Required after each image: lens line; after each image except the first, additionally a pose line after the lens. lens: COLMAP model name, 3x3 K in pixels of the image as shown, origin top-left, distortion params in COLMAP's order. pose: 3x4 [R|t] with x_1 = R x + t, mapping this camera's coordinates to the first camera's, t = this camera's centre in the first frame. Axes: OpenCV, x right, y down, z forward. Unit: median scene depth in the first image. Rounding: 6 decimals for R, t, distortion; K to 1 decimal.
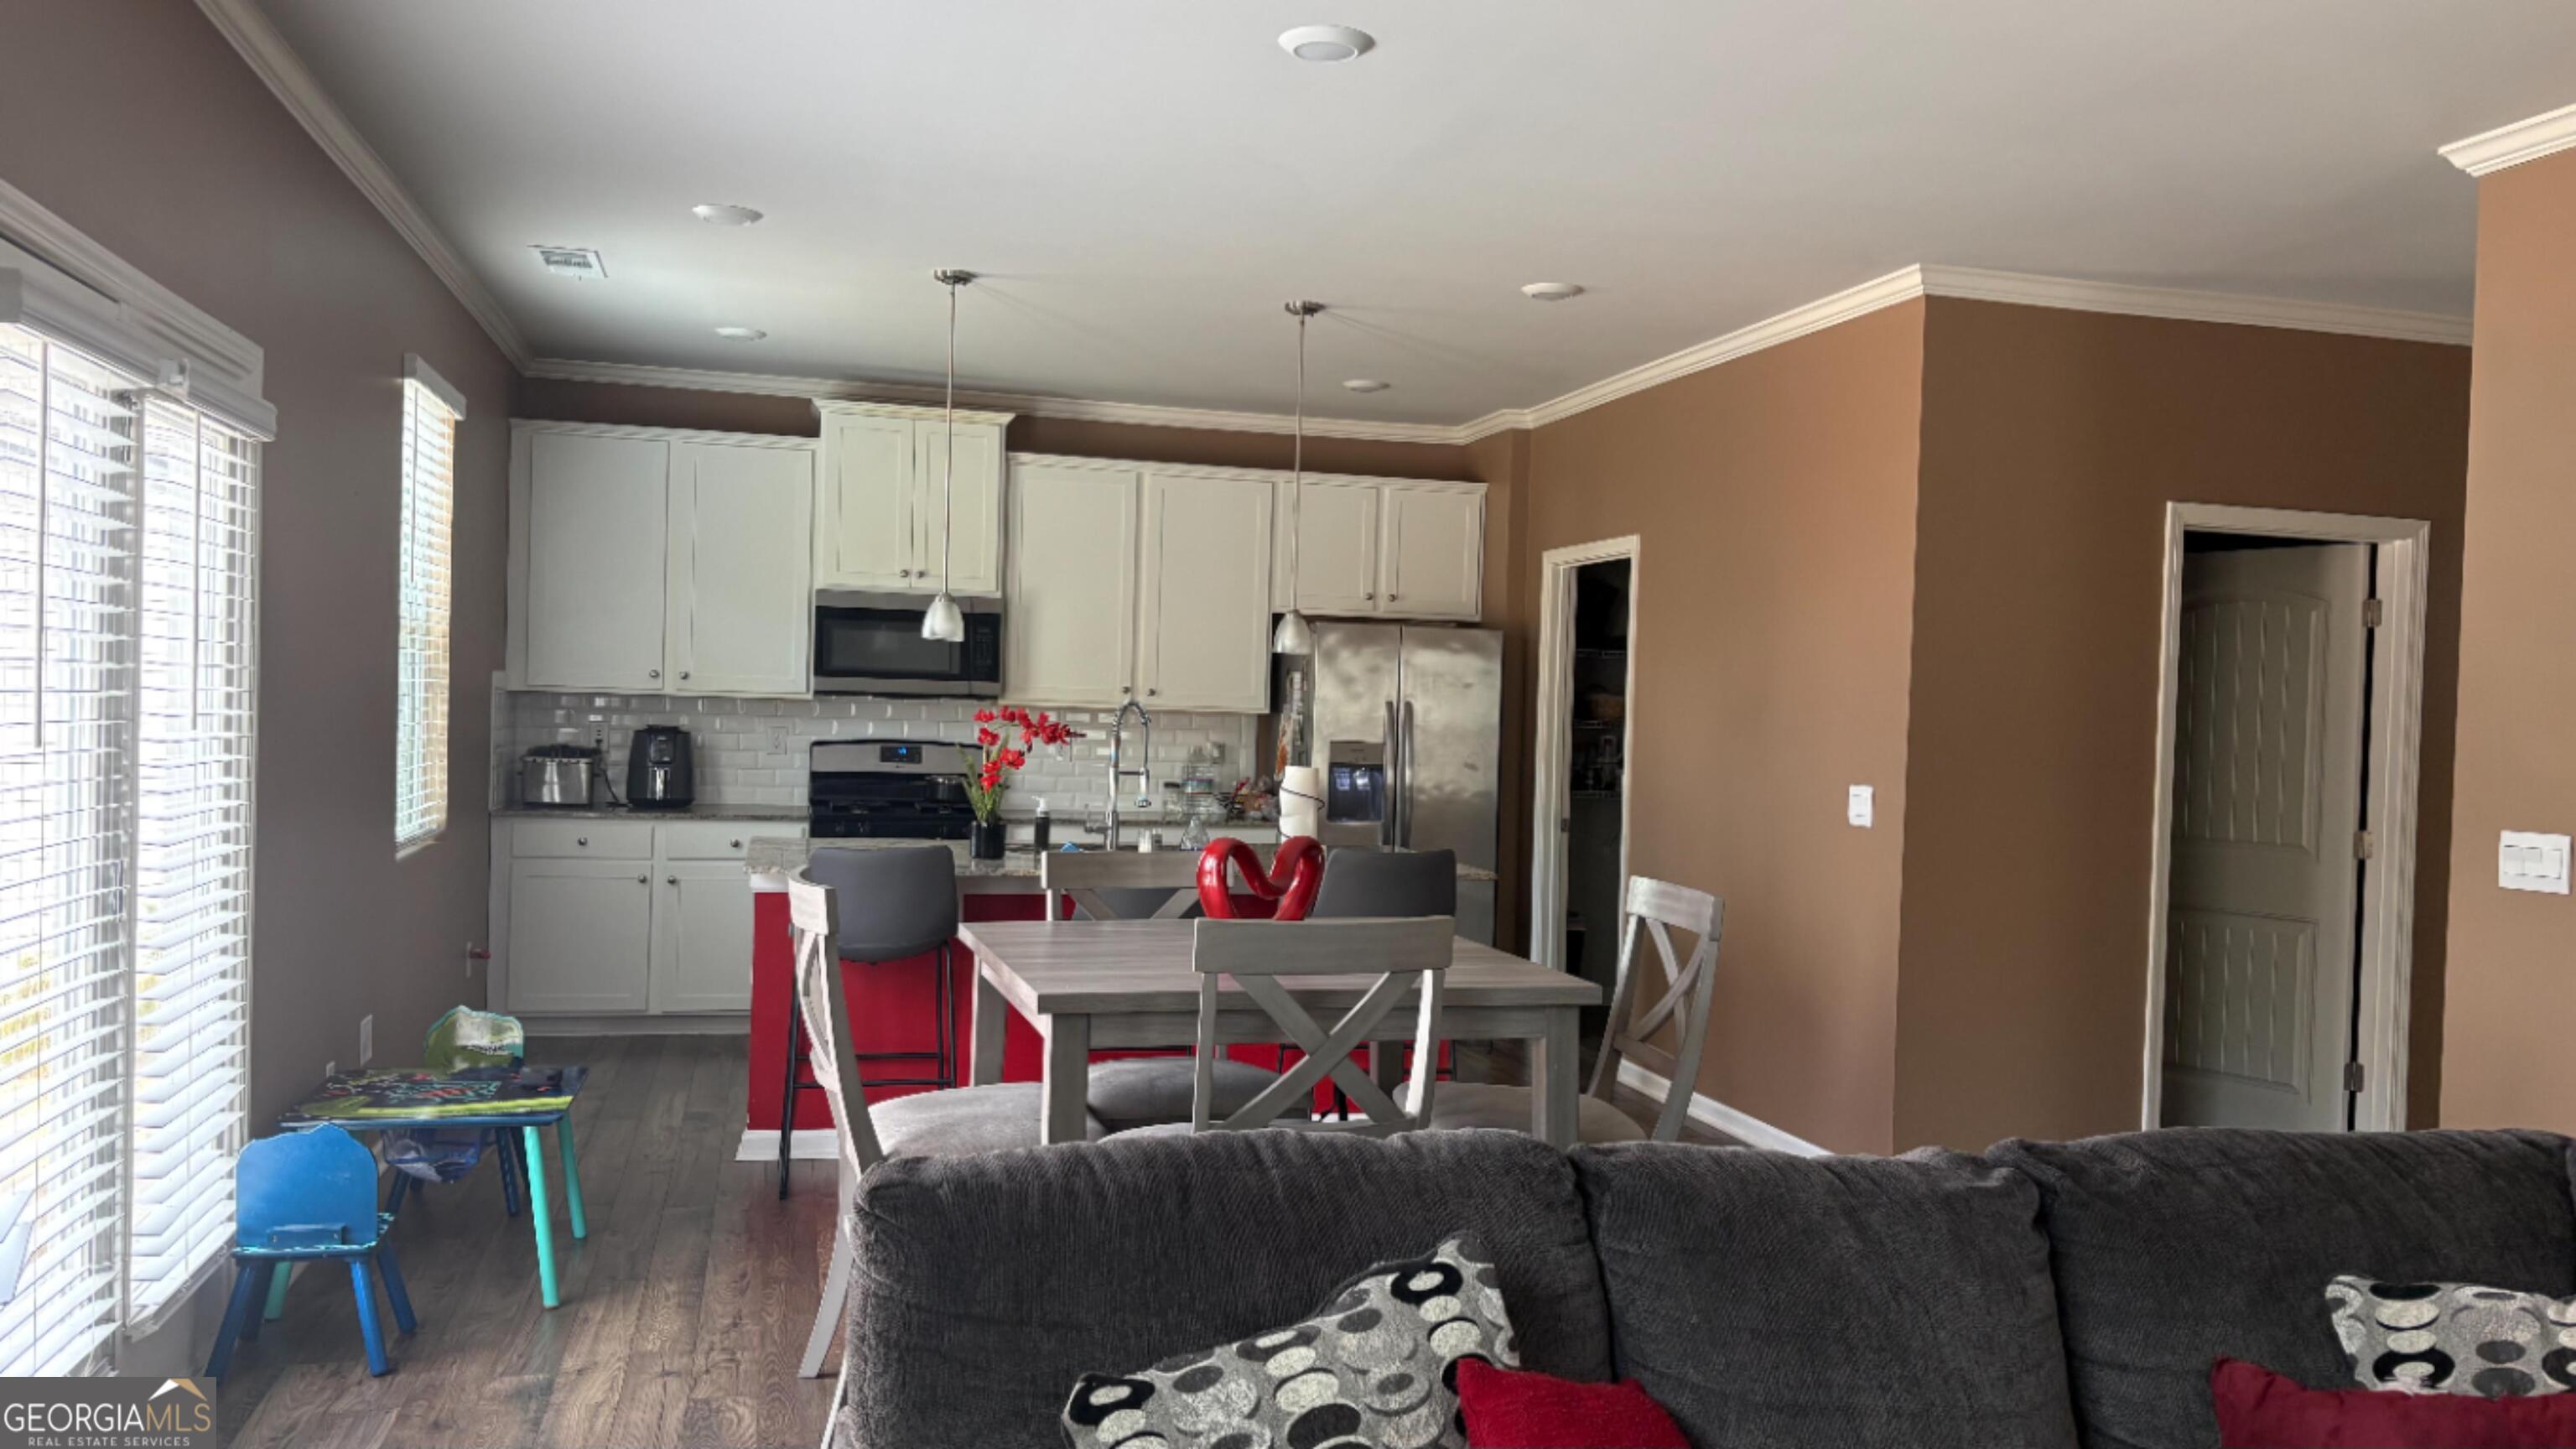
lens RADIAL K [[1943.1, 0, 1299.7], [0, 1943.1, 742.2], [0, 0, 1]] dist [0.067722, -0.089380]
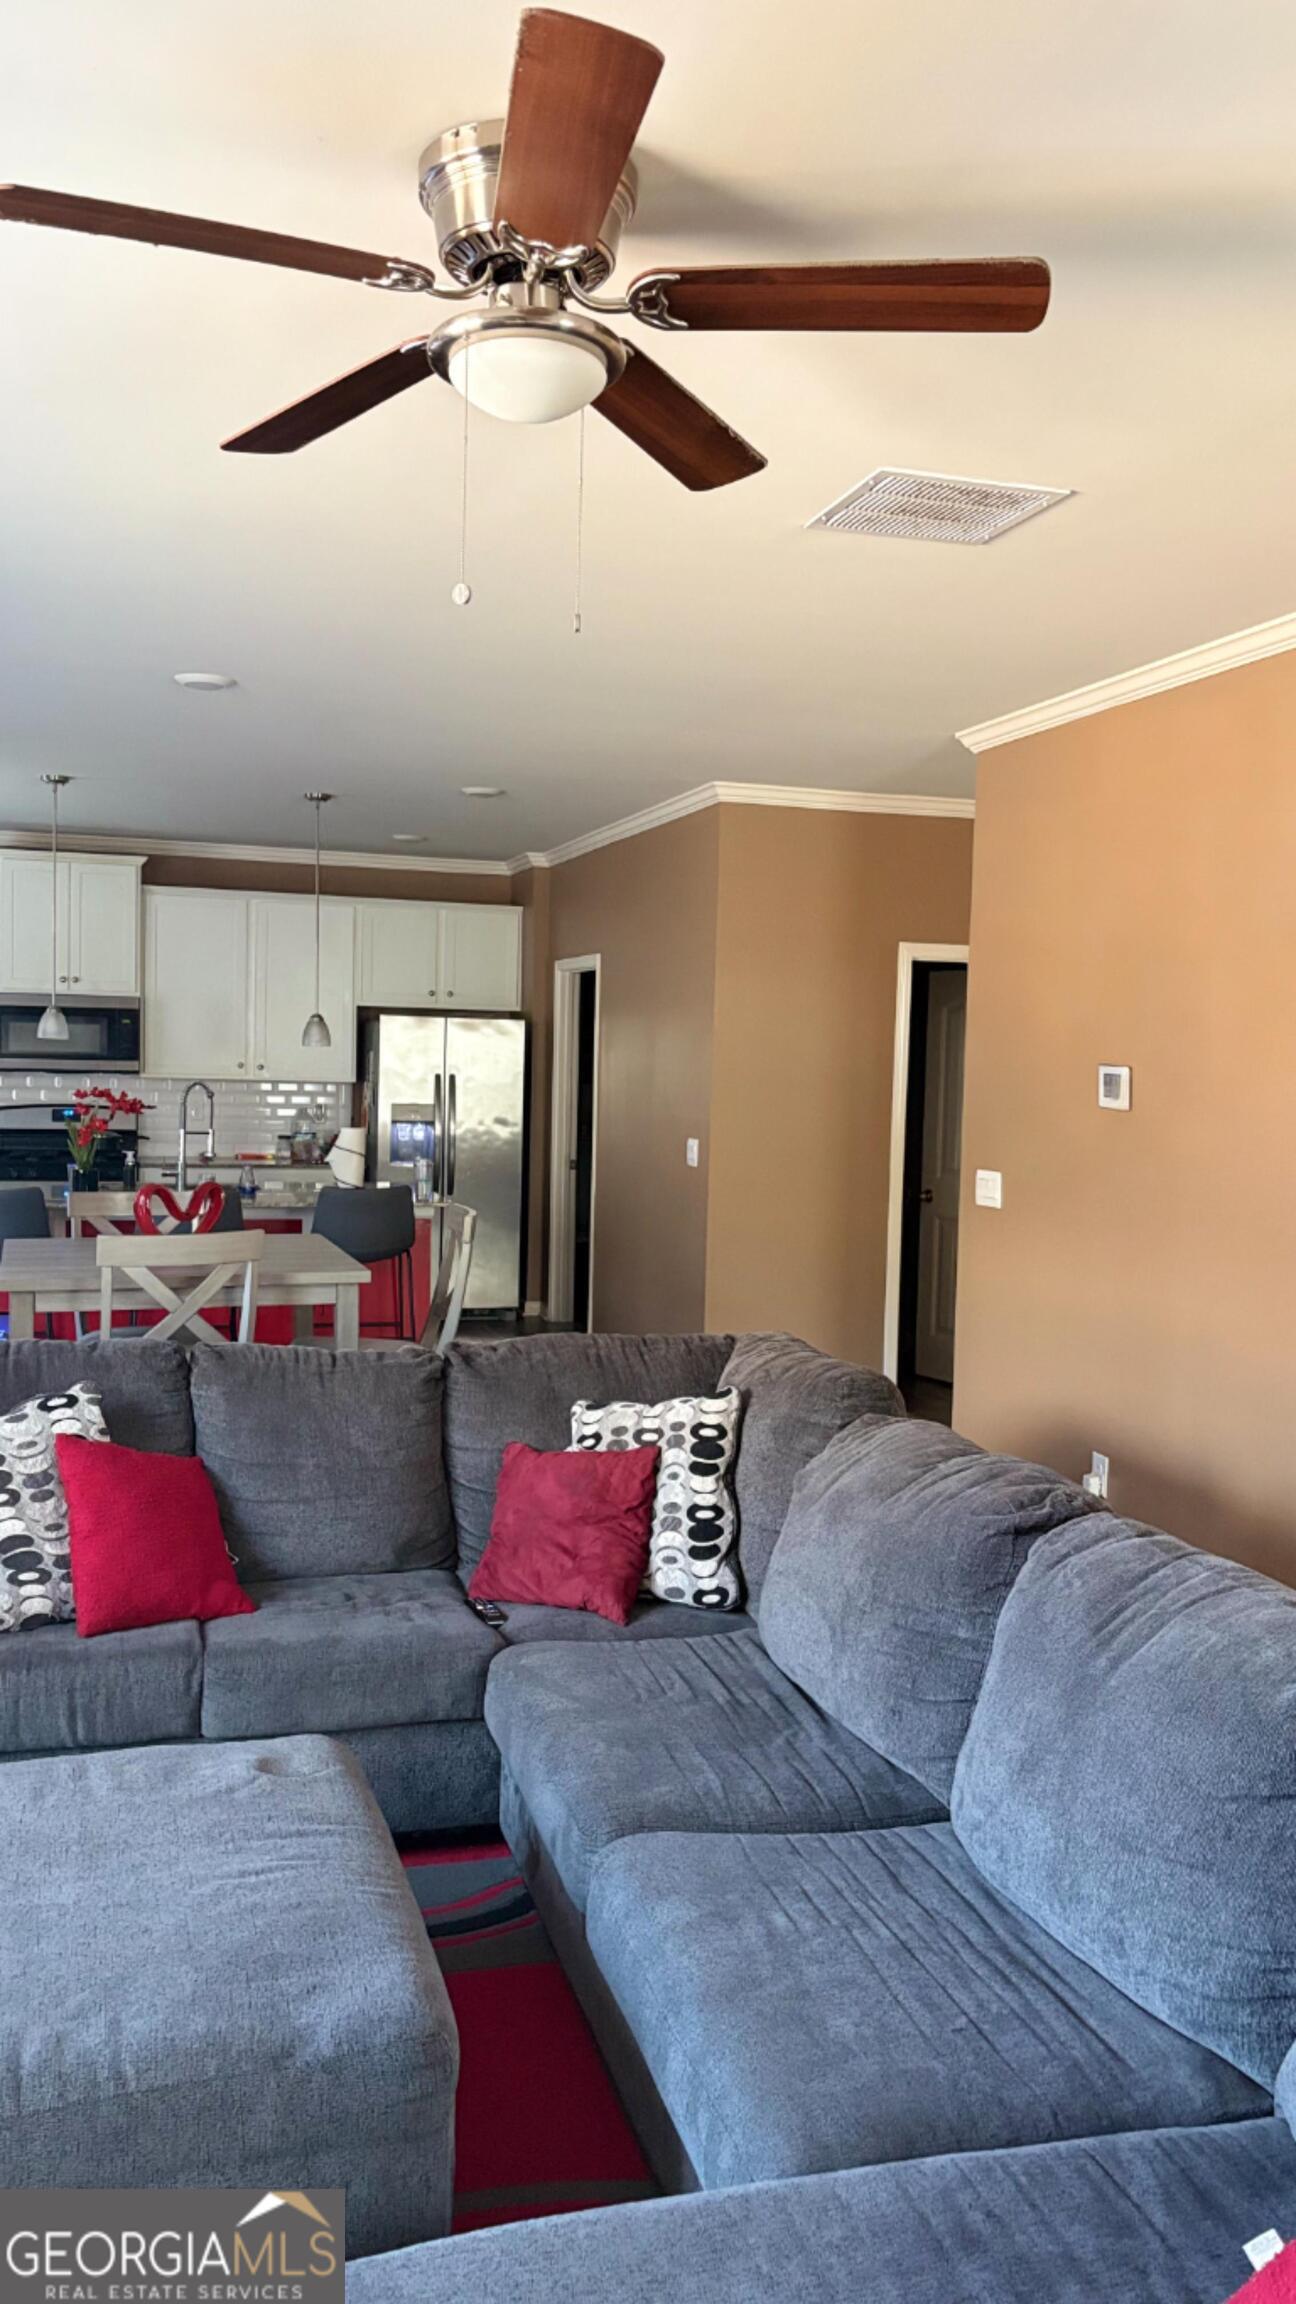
lens RADIAL K [[1737.9, 0, 656.4], [0, 1737.9, 1153.7], [0, 0, 1]] dist [0.067722, -0.089380]
pose [[0.999081, -0.008970, 0.041905, 0.282833], [0.007254, 0.999136, 0.040929, -0.026791], [-0.042236, -0.040588, 0.998283, -0.396260]]
